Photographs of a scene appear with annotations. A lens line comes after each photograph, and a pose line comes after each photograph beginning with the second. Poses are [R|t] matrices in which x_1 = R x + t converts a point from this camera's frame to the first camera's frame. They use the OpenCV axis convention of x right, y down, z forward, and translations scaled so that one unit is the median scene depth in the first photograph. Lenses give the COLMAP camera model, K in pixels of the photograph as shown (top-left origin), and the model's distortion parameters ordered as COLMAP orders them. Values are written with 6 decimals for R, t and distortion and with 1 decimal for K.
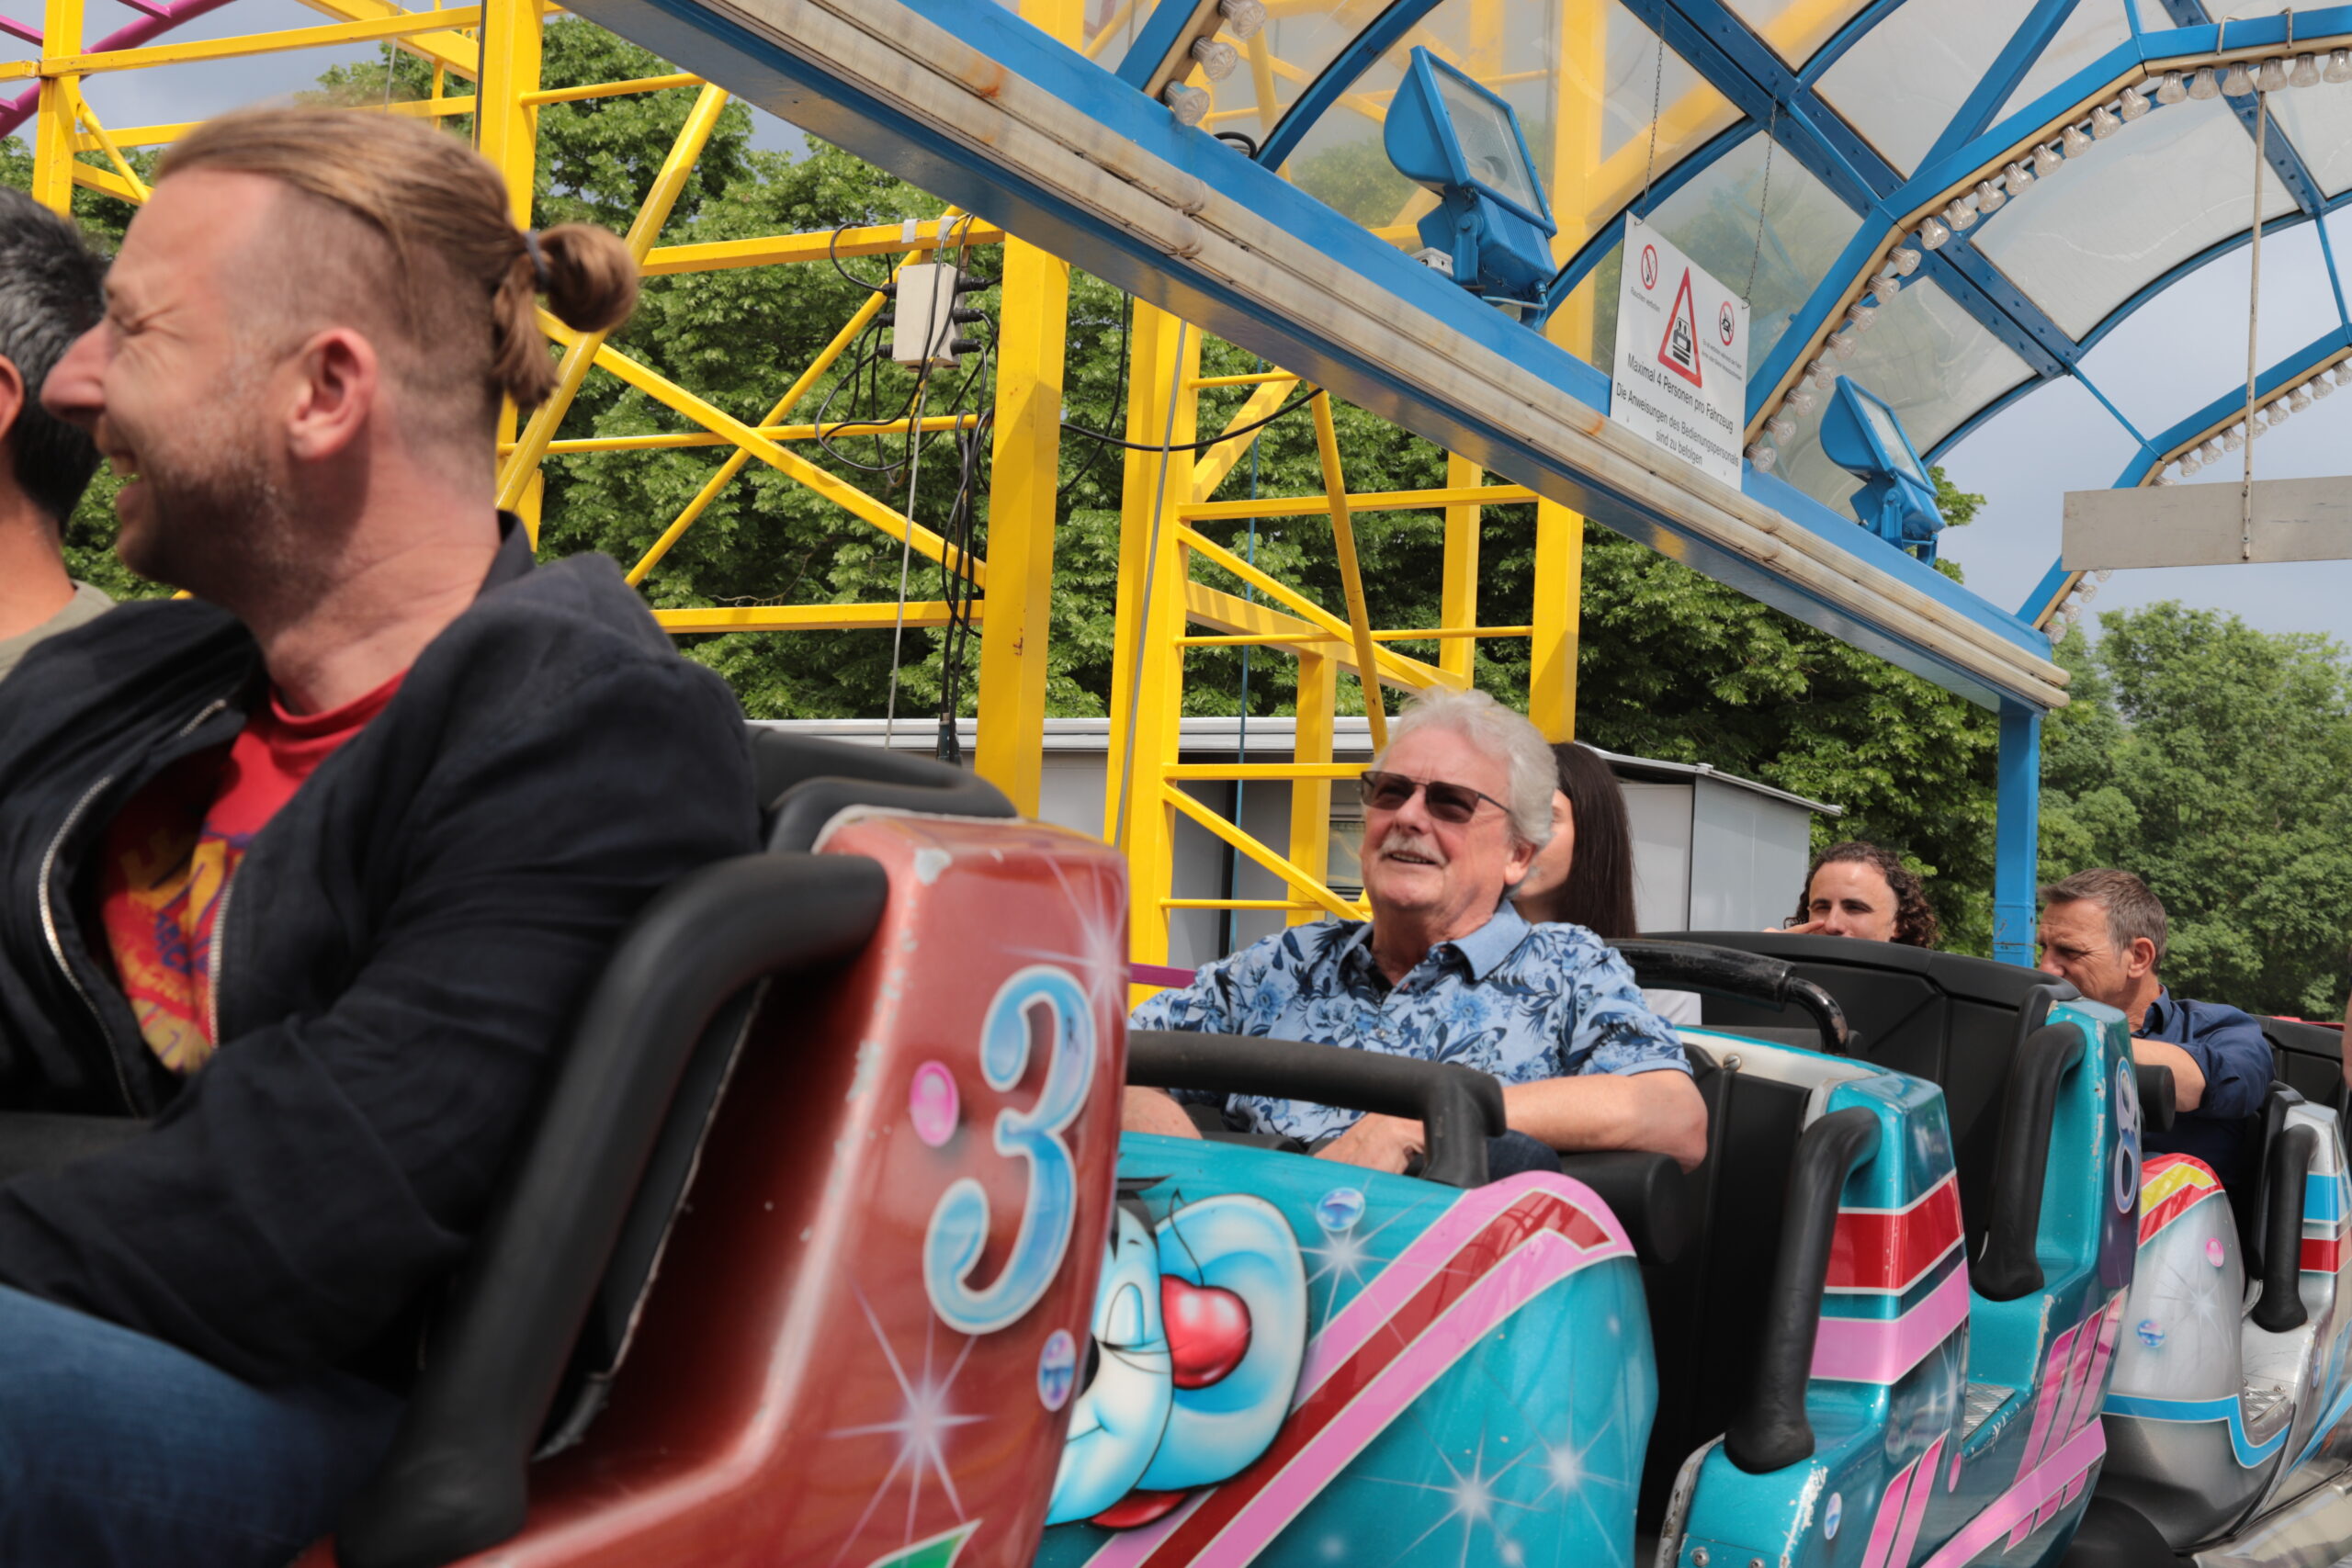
lens RADIAL K [[3045.0, 0, 1176.0], [0, 3045.0, 784.0], [0, 0, 1]] dist [0.126663, 0.006657]
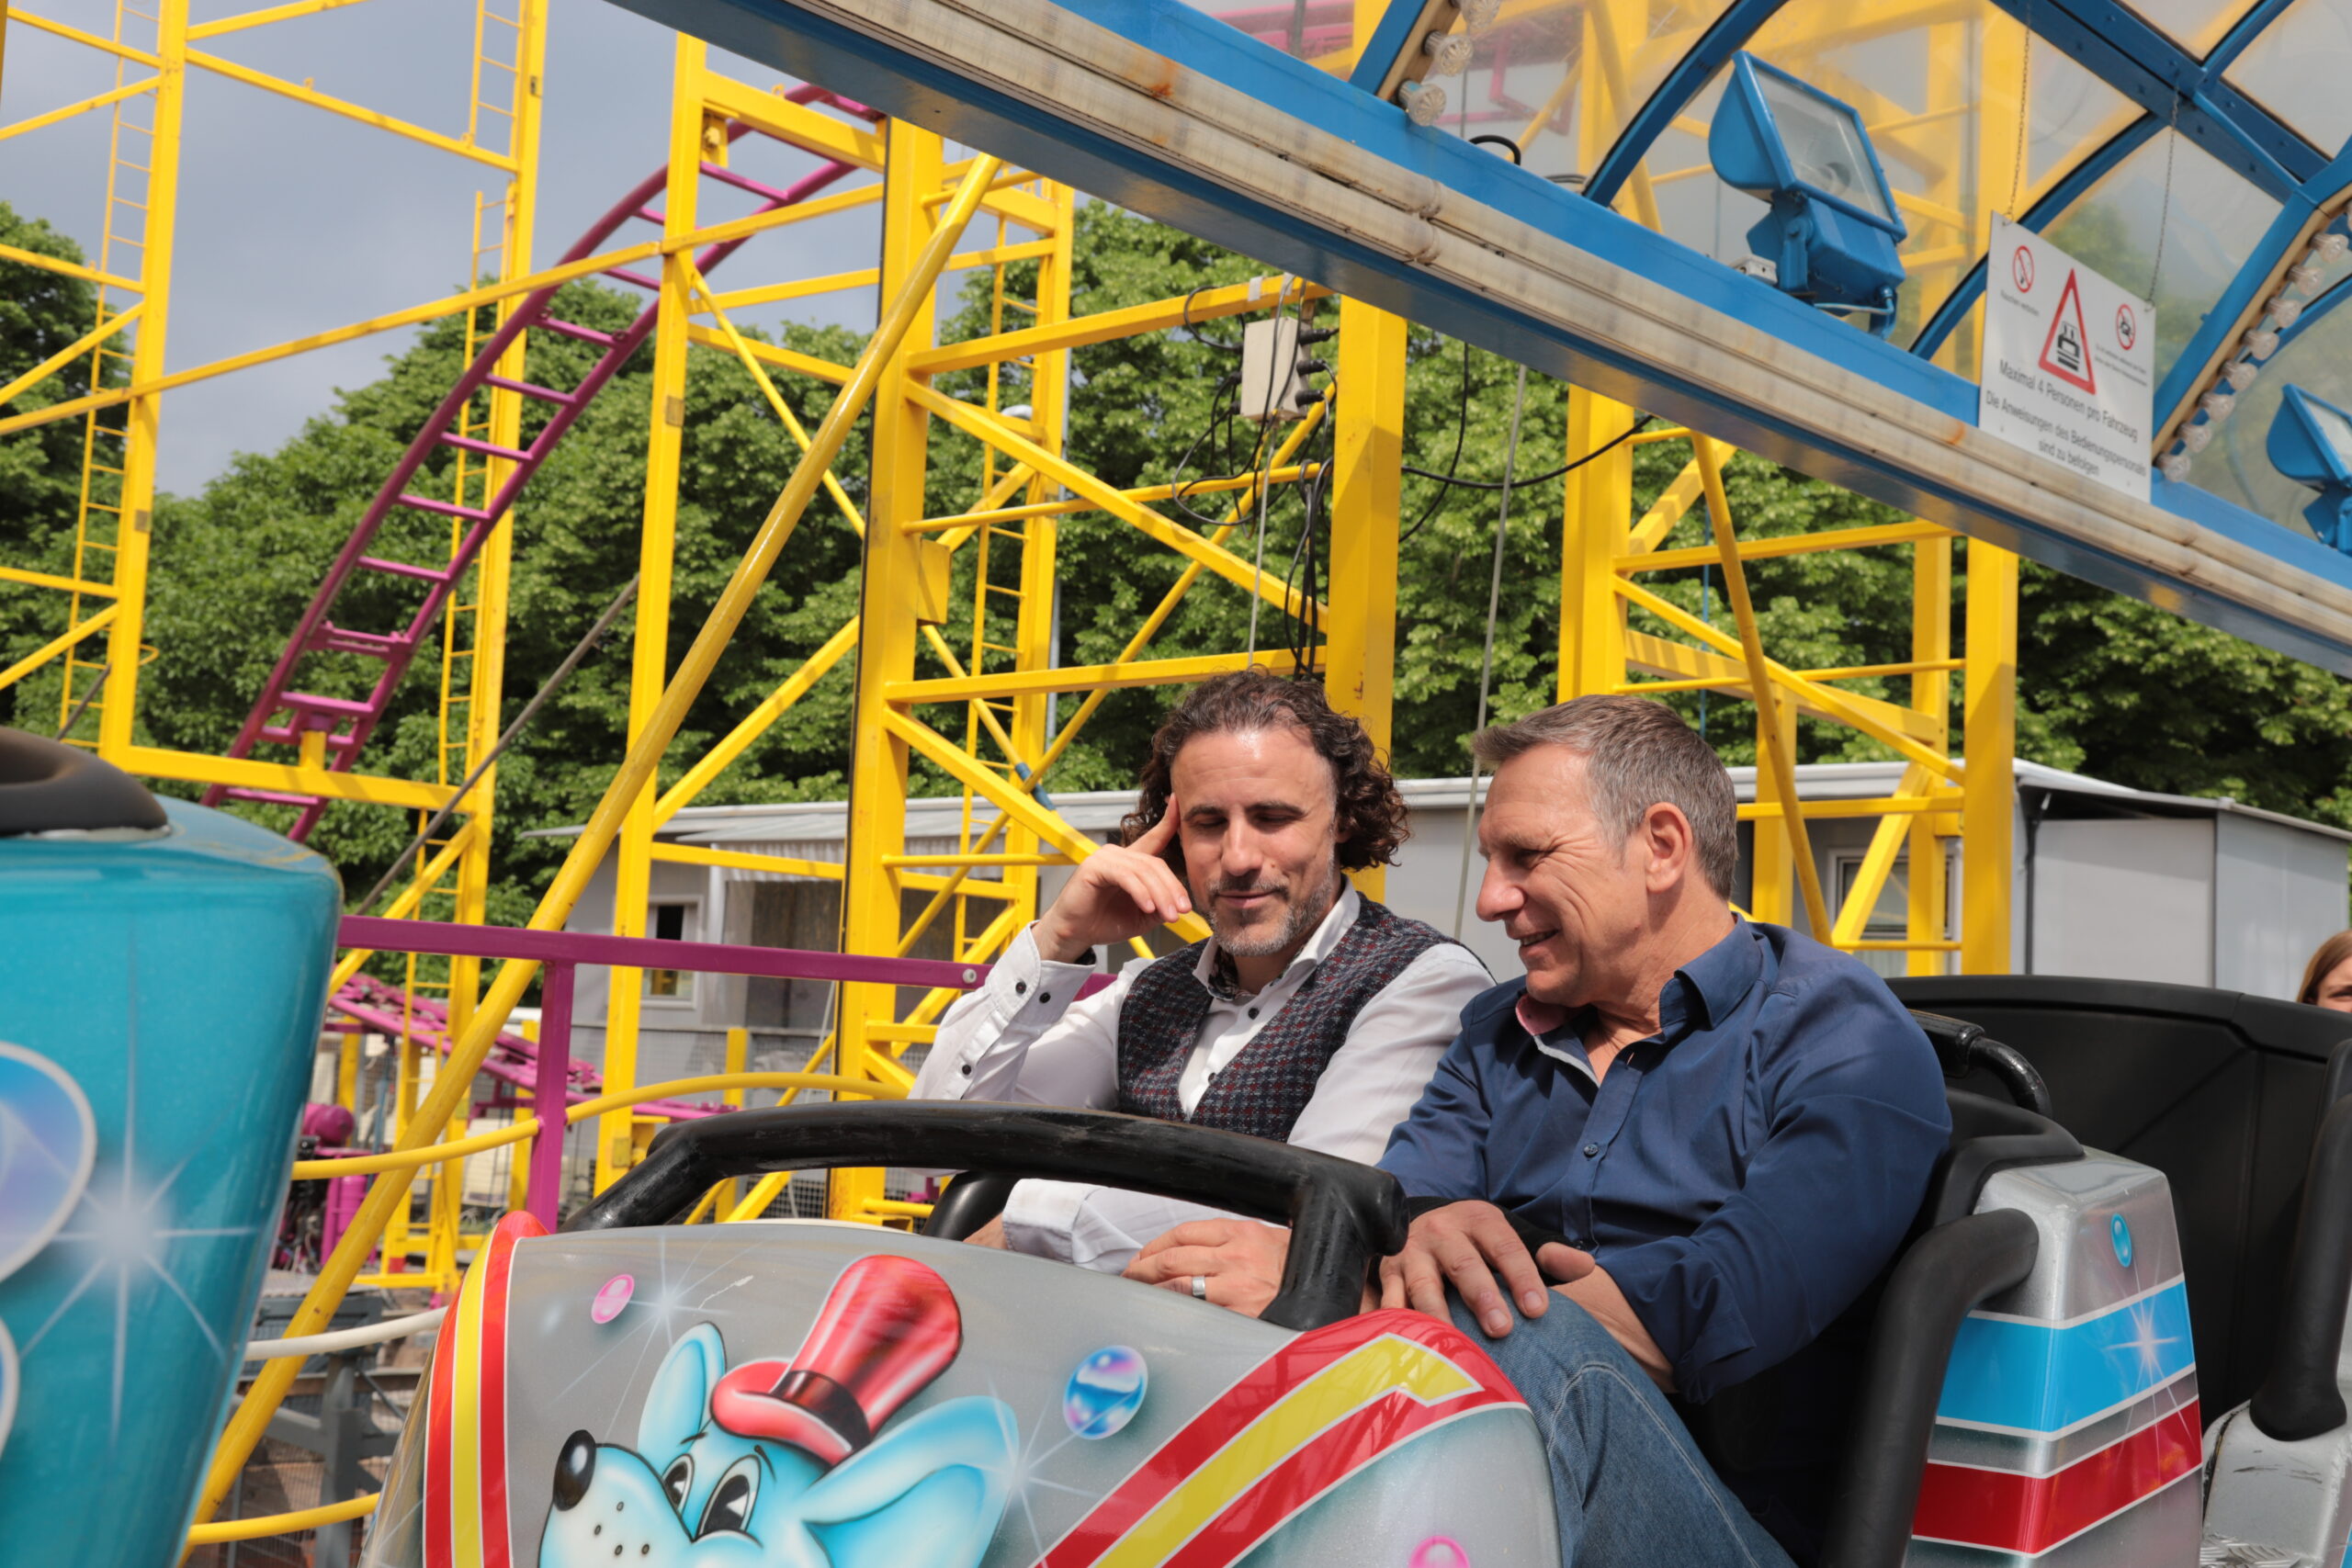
lens RADIAL K [[2625.1, 0, 1176.0], [0, 2625.1, 784.0], [0, 0, 1]] dist [0.016510, 0.216301]
pose [[0.973176, -0.029975, -0.228102, 0.072666], [0.024898, 0.999375, -0.025103, 0.004614], [0.228712, 0.018750, 0.973314, 0.129813]]
